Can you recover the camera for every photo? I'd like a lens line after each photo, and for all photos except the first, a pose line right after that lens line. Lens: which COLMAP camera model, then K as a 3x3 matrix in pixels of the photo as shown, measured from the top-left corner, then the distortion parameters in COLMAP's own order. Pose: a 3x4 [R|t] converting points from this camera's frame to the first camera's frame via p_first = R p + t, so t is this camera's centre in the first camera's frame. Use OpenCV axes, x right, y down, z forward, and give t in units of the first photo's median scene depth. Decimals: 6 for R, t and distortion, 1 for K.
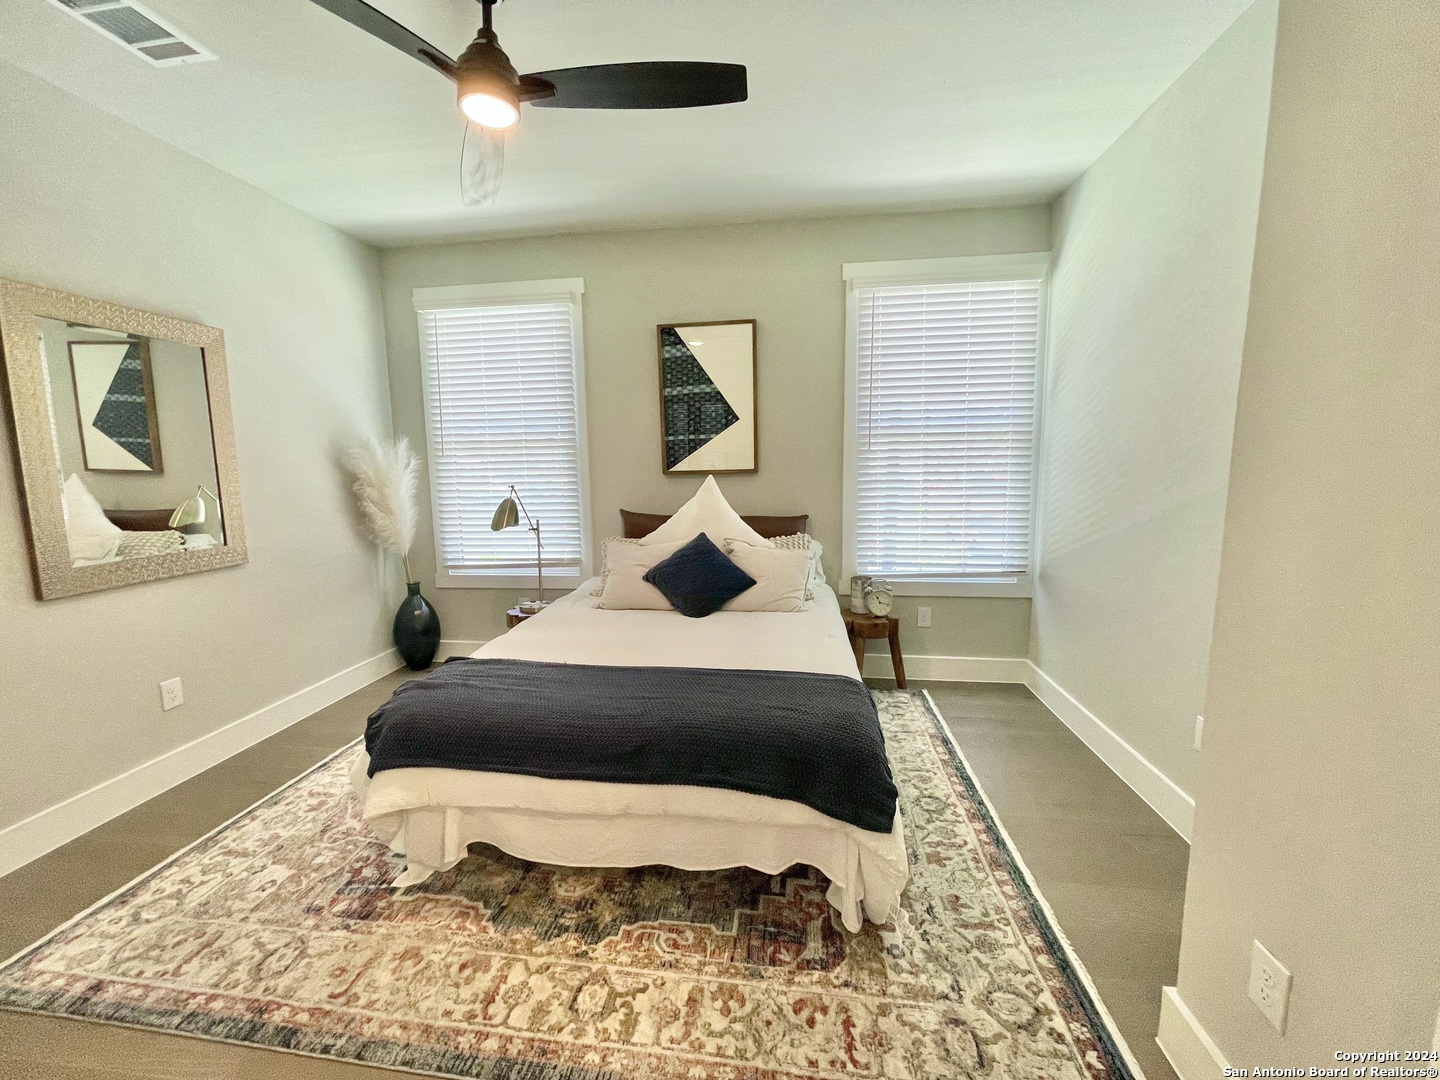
lens RADIAL K [[585.4, 0, 709.3], [0, 585.4, 541.5], [0, 0, 1]] dist [-0.002814, 0.000159]
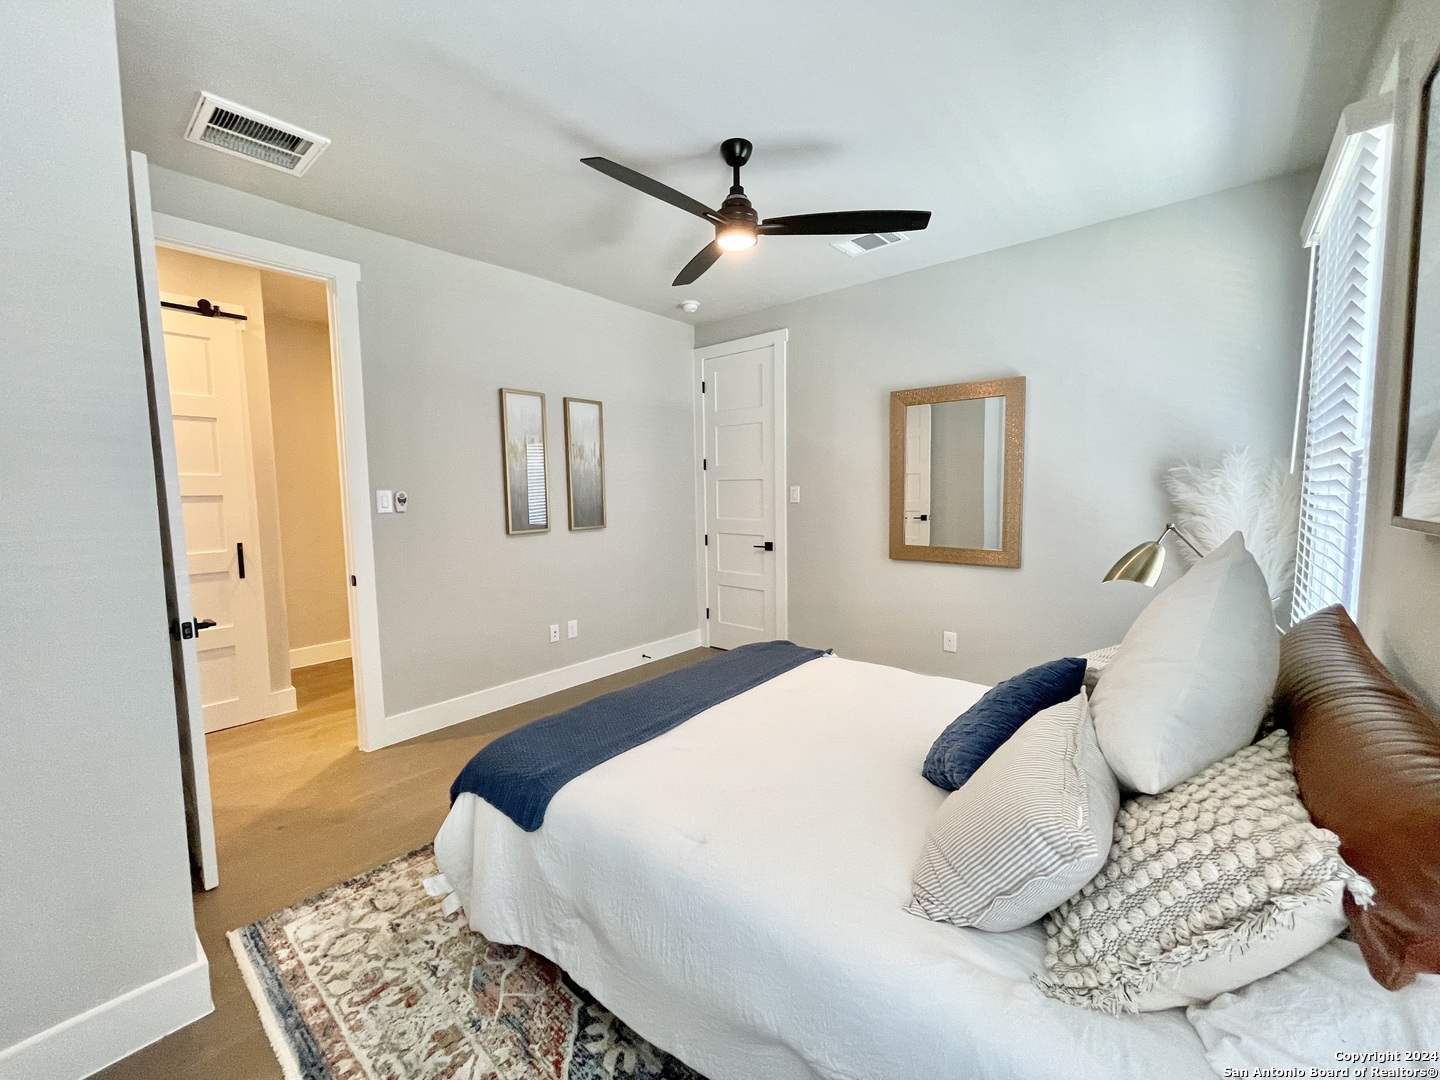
lens RADIAL K [[585.4, 0, 712.3], [0, 585.4, 540.3], [0, 0, 1]] dist [-0.002814, 0.000159]
pose [[-0.548688, 0.087916, -0.831392, 0.880137], [-0.081743, 0.984049, 0.158006, -0.242830], [0.832021, 0.154656, -0.532750, 1.823444]]
